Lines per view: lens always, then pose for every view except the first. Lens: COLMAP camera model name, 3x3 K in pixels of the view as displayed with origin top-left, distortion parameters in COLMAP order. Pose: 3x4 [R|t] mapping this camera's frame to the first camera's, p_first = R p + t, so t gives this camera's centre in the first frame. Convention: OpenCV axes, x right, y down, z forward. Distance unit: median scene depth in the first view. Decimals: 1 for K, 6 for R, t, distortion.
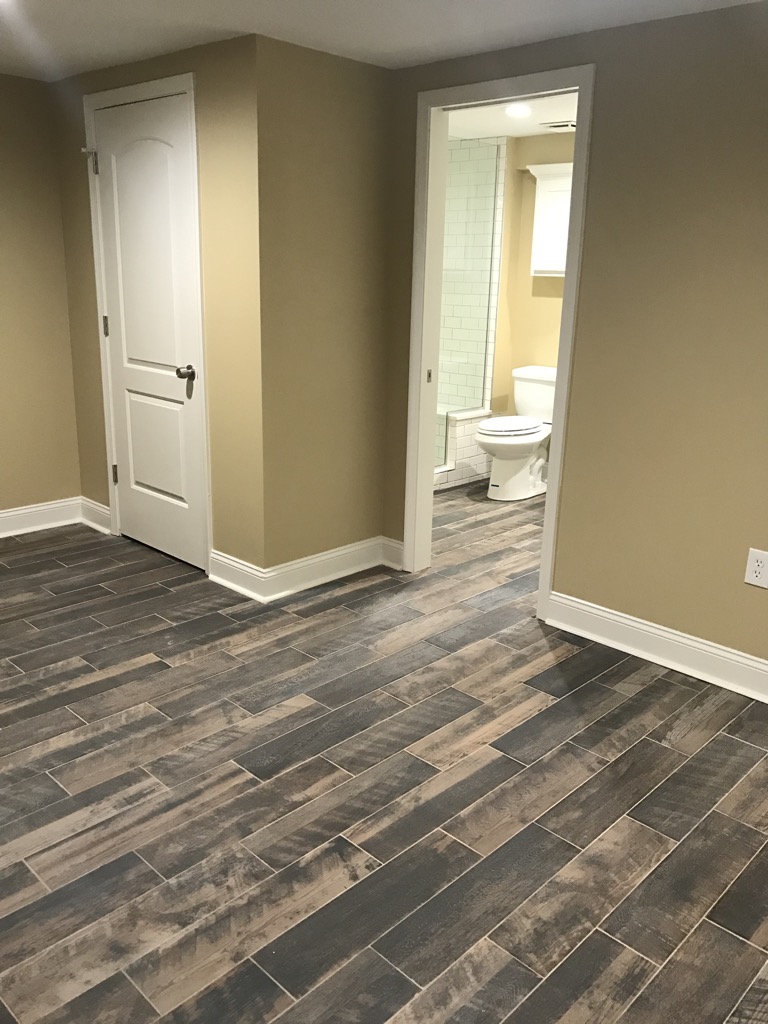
lens RADIAL K [[833.8, 0, 390.9], [0, 833.8, 510.5], [0, 0, 1]] dist [0.001727, -0.019284]
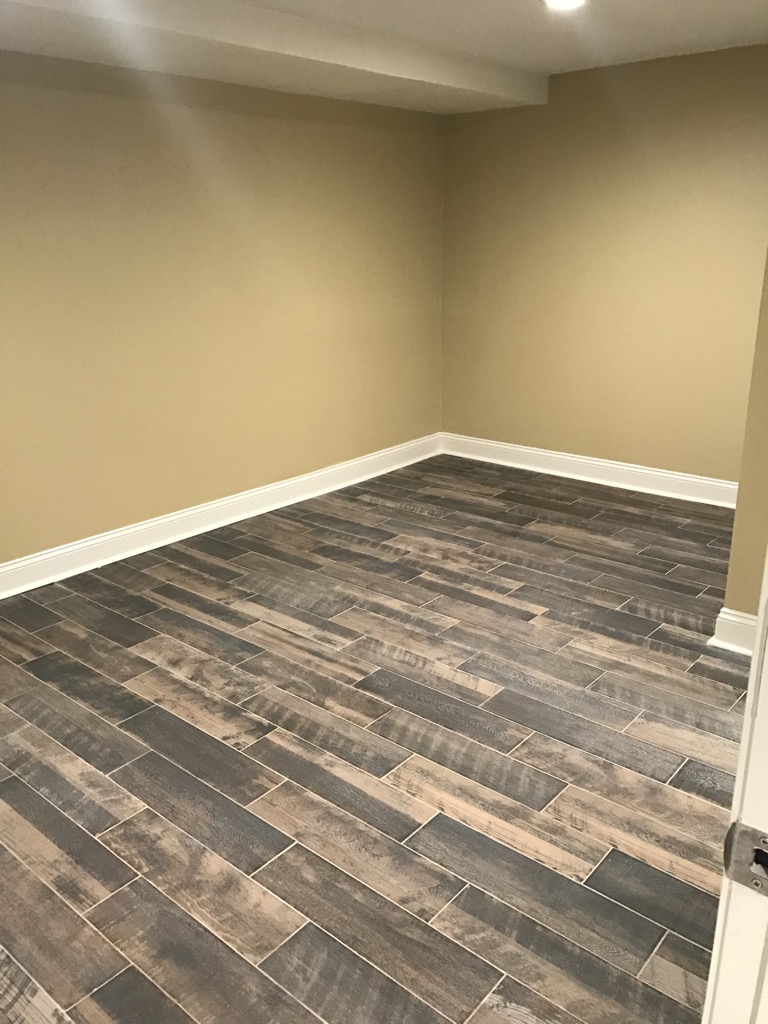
lens RADIAL K [[833.8, 0, 390.9], [0, 833.8, 510.5], [0, 0, 1]] dist [0.001727, -0.019284]
pose [[0.072418, 0.294936, -0.952769, 0.927914], [-0.267827, 0.925941, 0.266275, -0.240746], [0.960742, 0.235894, 0.146047, 0.846364]]
